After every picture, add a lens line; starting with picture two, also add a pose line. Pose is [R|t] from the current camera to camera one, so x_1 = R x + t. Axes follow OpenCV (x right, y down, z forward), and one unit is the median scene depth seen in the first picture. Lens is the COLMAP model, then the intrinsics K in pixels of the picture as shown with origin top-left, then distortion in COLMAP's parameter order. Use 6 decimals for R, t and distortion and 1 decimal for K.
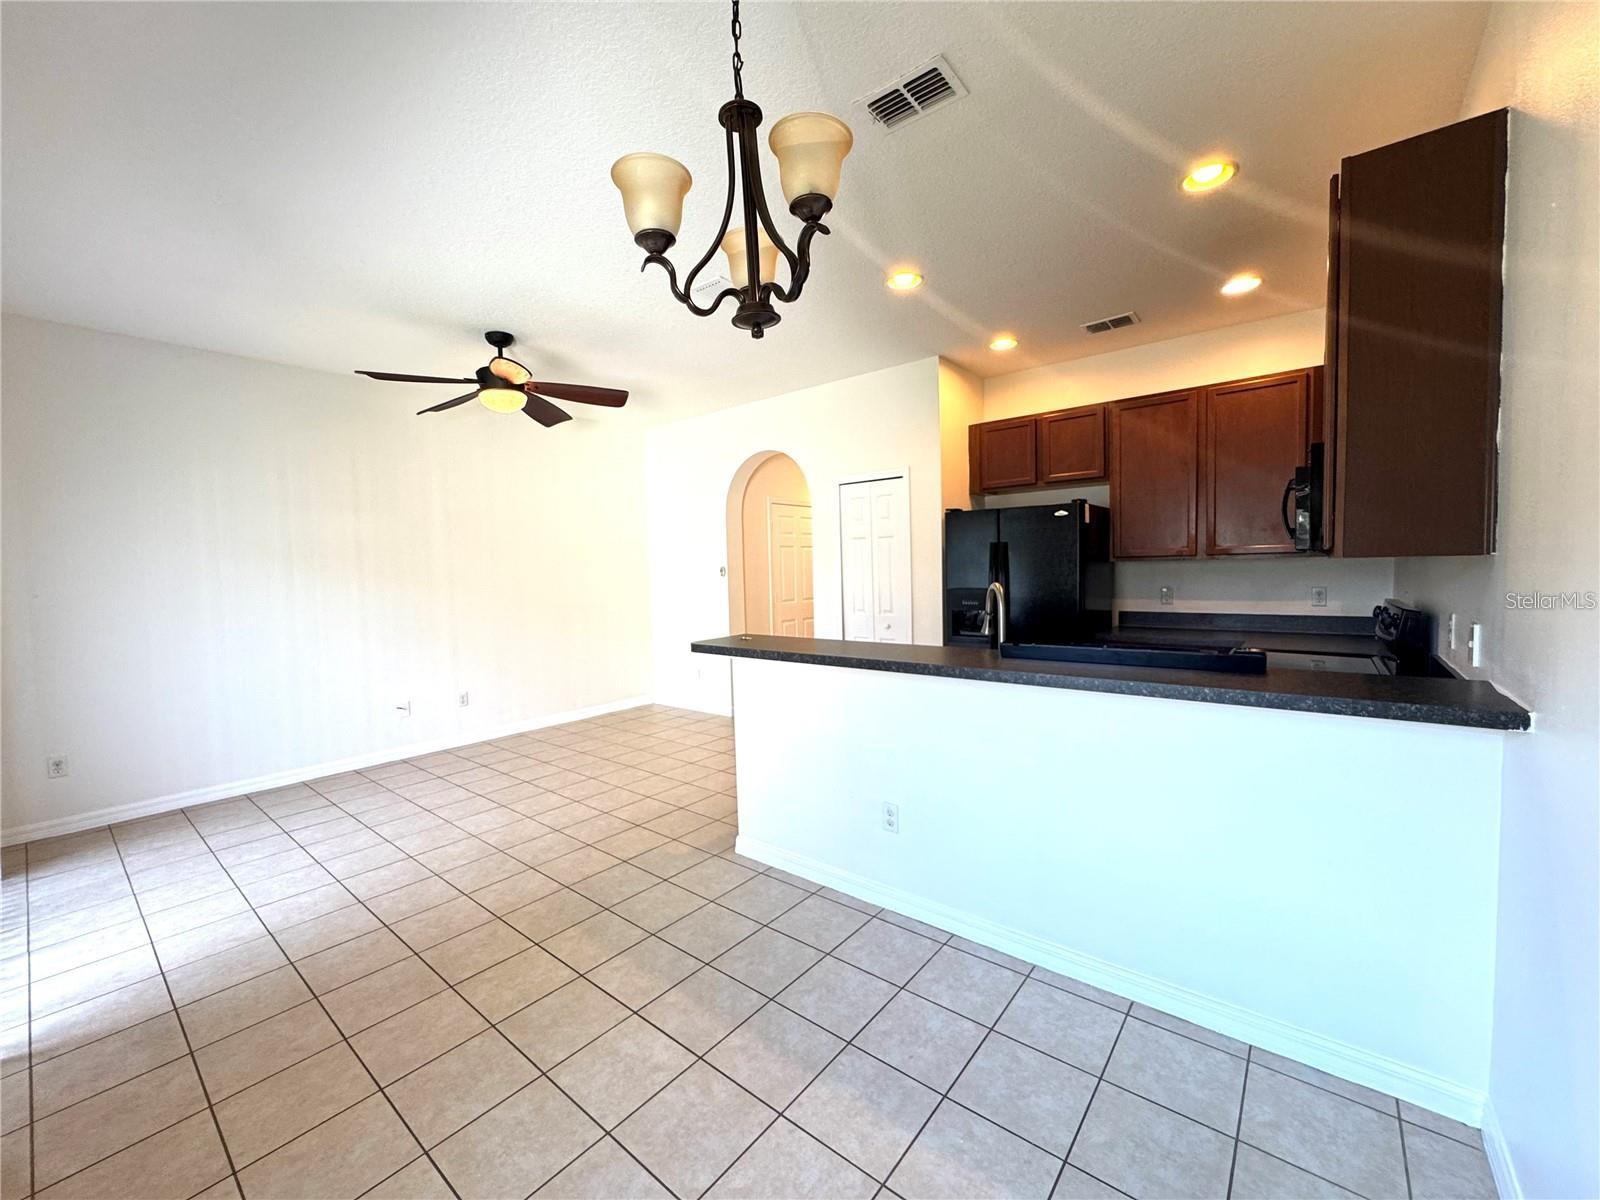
lens RADIAL K [[638.5, 0, 801.8], [0, 638.5, 600.6], [0, 0, 1]] dist [-0.003927, 0.000559]
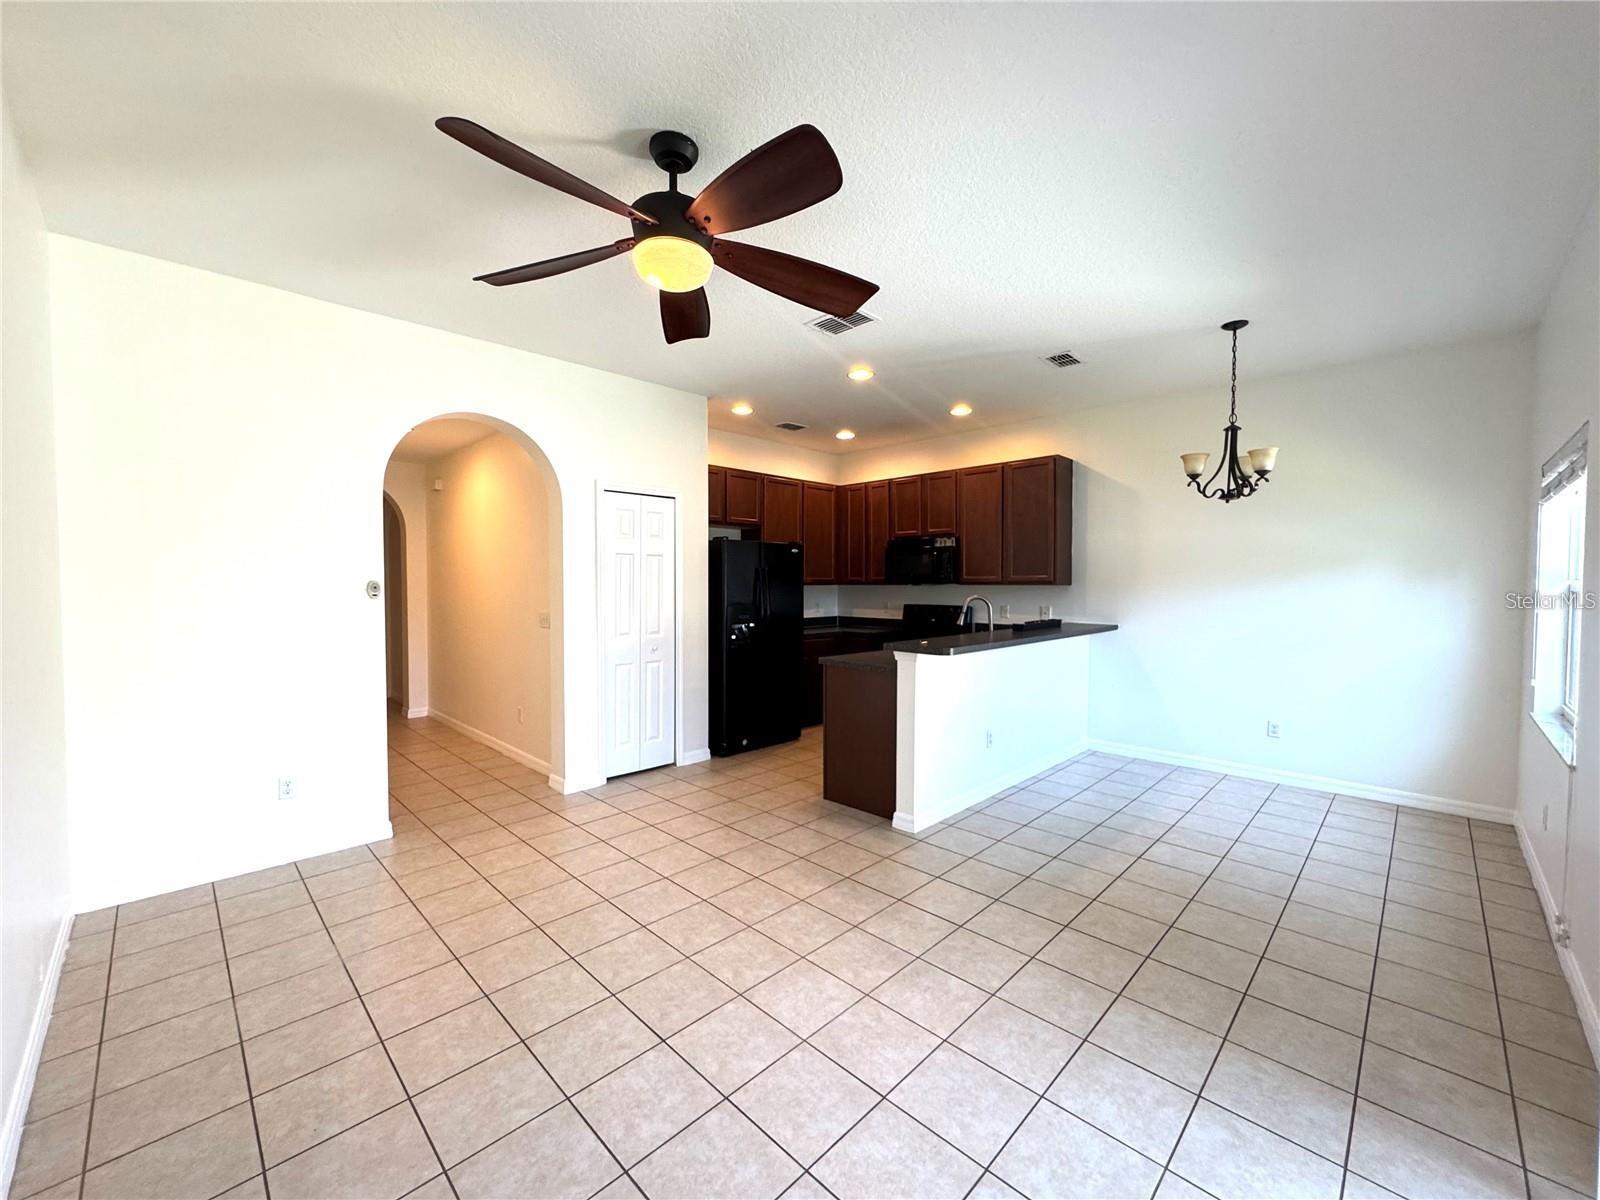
lens RADIAL K [[638.5, 0, 794.4], [0, 638.5, 599.0], [0, 0, 1]] dist [-0.003927, 0.000559]
pose [[0.103673, -0.003143, 0.994606, -1.439225], [0.052074, 0.998641, -0.002272, -0.036793], [-0.993247, 0.052029, 0.103695, 1.227310]]
